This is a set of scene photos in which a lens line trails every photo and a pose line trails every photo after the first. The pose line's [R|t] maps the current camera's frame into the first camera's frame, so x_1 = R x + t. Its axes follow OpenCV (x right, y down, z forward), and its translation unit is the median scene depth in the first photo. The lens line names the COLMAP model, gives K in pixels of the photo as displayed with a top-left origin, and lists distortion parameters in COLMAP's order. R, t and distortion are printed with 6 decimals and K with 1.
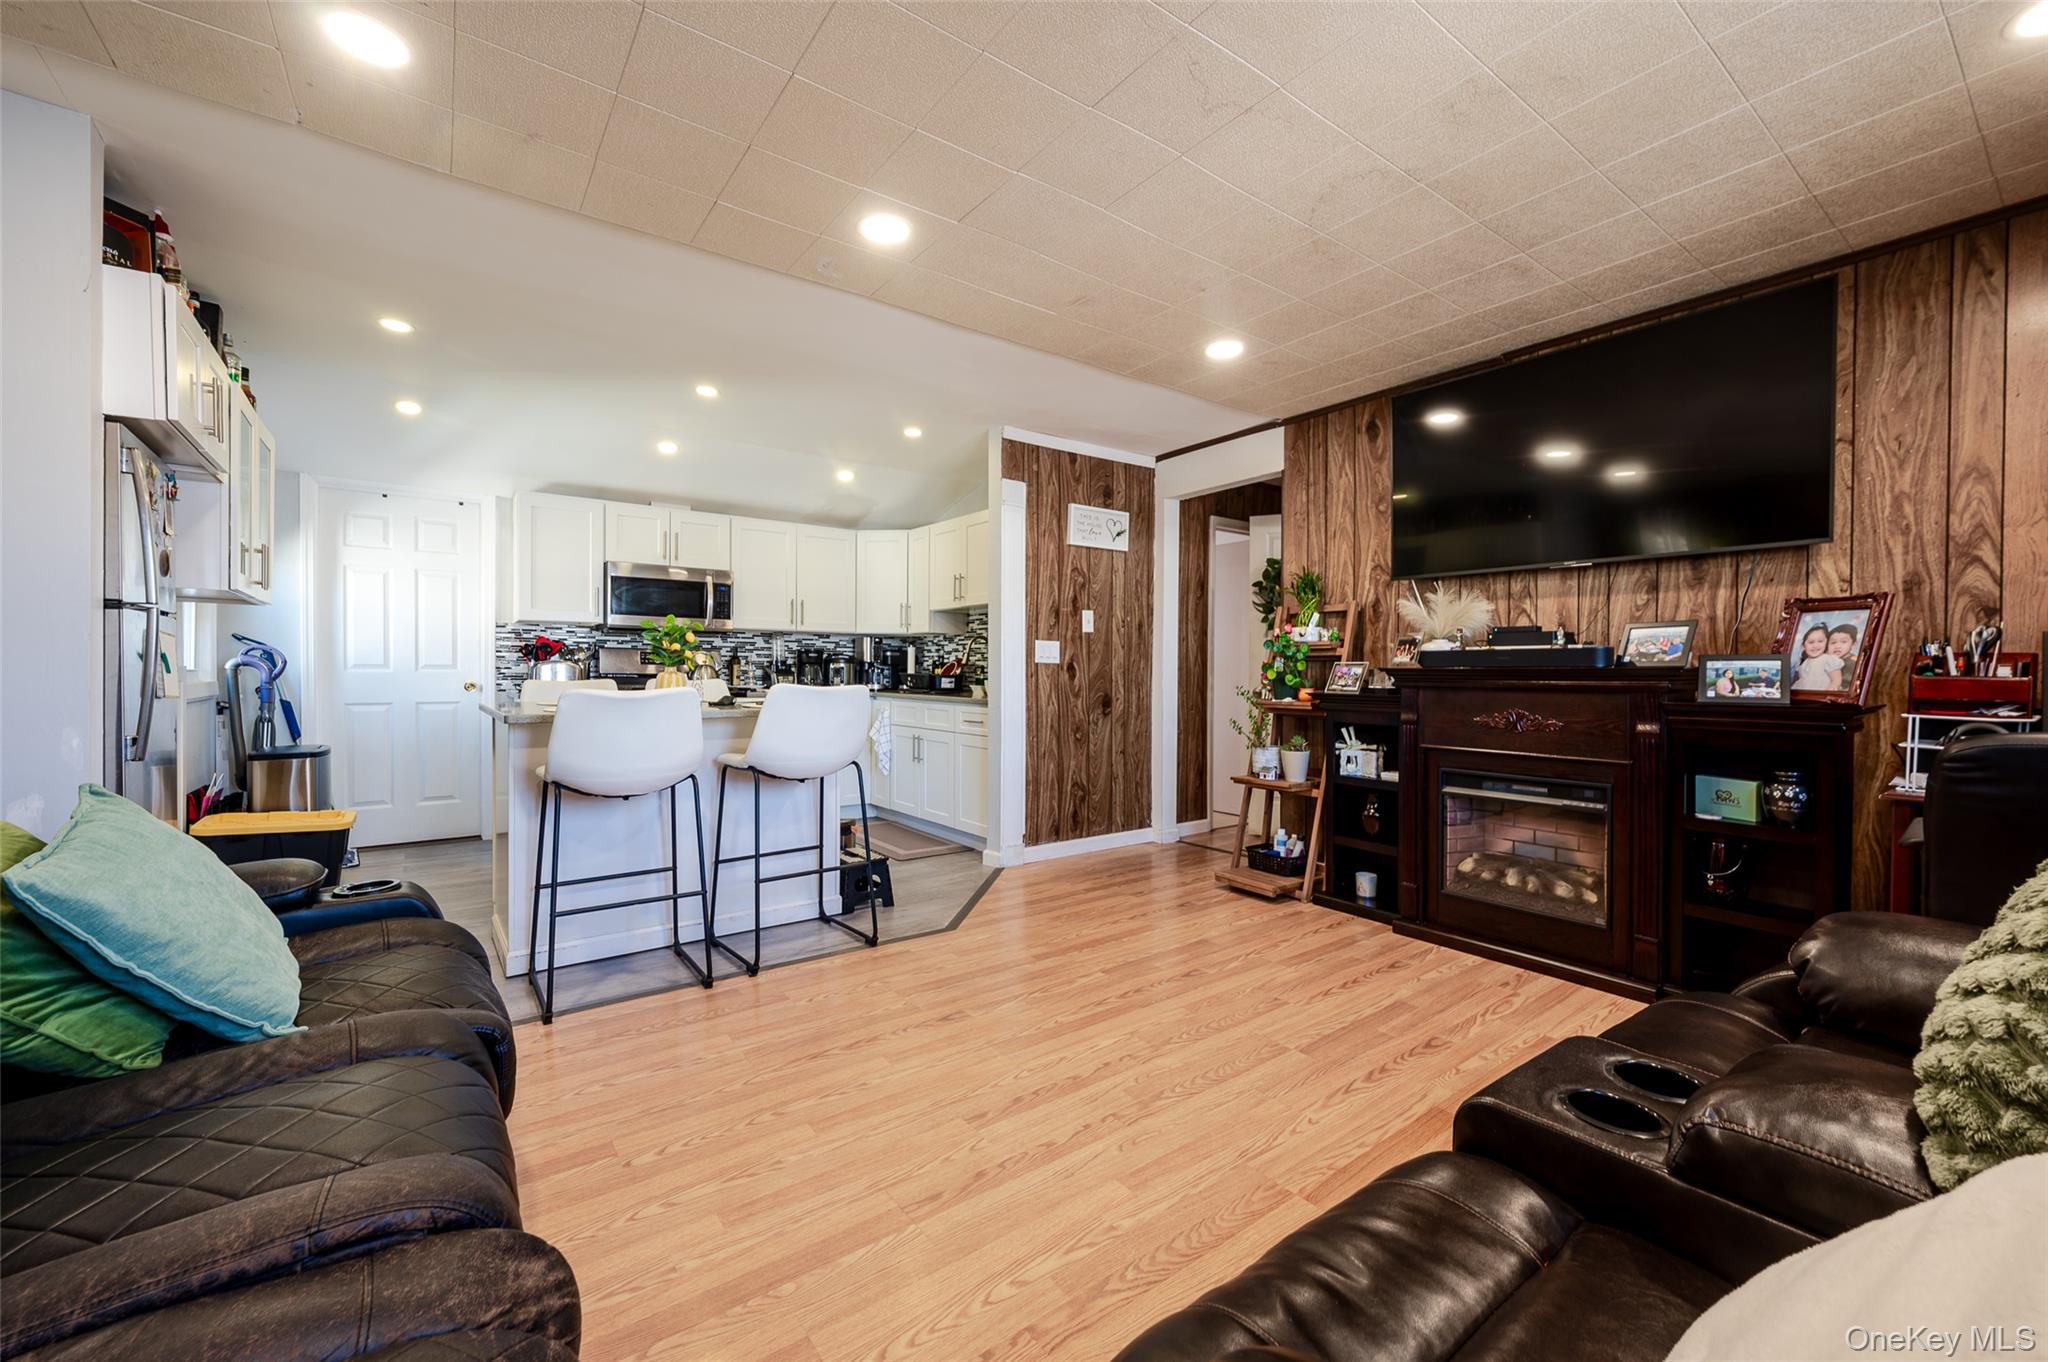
lens RADIAL K [[817.4, 0, 1024.6], [0, 817.4, 678.2], [0, 0, 1]] dist [0.001332, 0.000363]
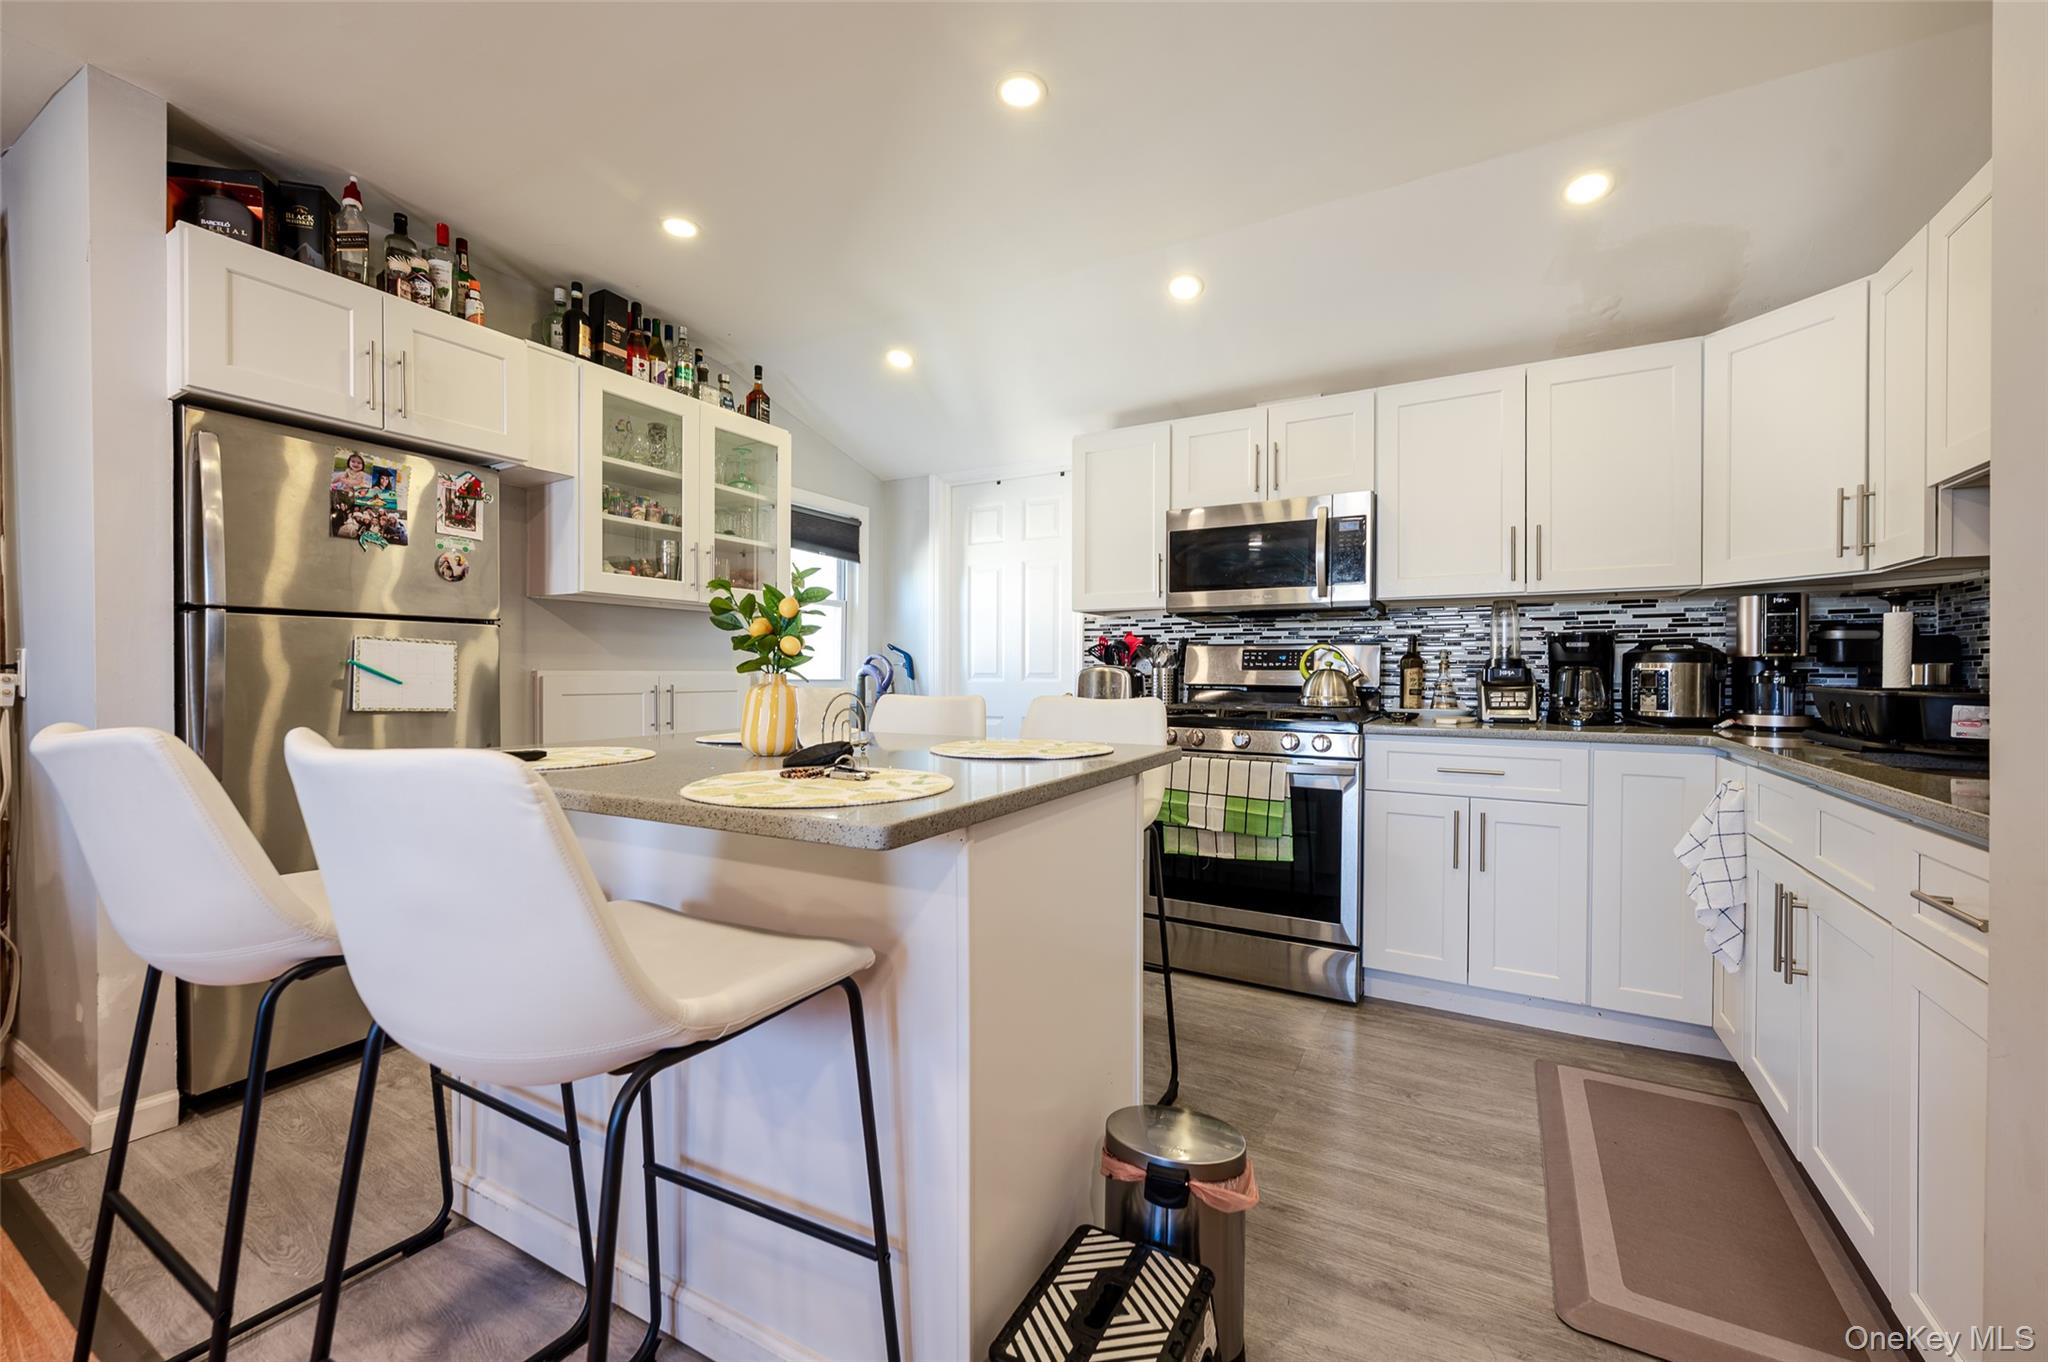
lens RADIAL K [[817.4, 0, 1018.0], [0, 817.4, 680.7], [0, 0, 1]] dist [0.001332, 0.000363]
pose [[0.400897, 0.000718, -0.916123, 0.035017], [-0.005840, 0.999981, -0.001773, -0.006581], [0.916104, 0.006061, 0.400894, 0.603745]]
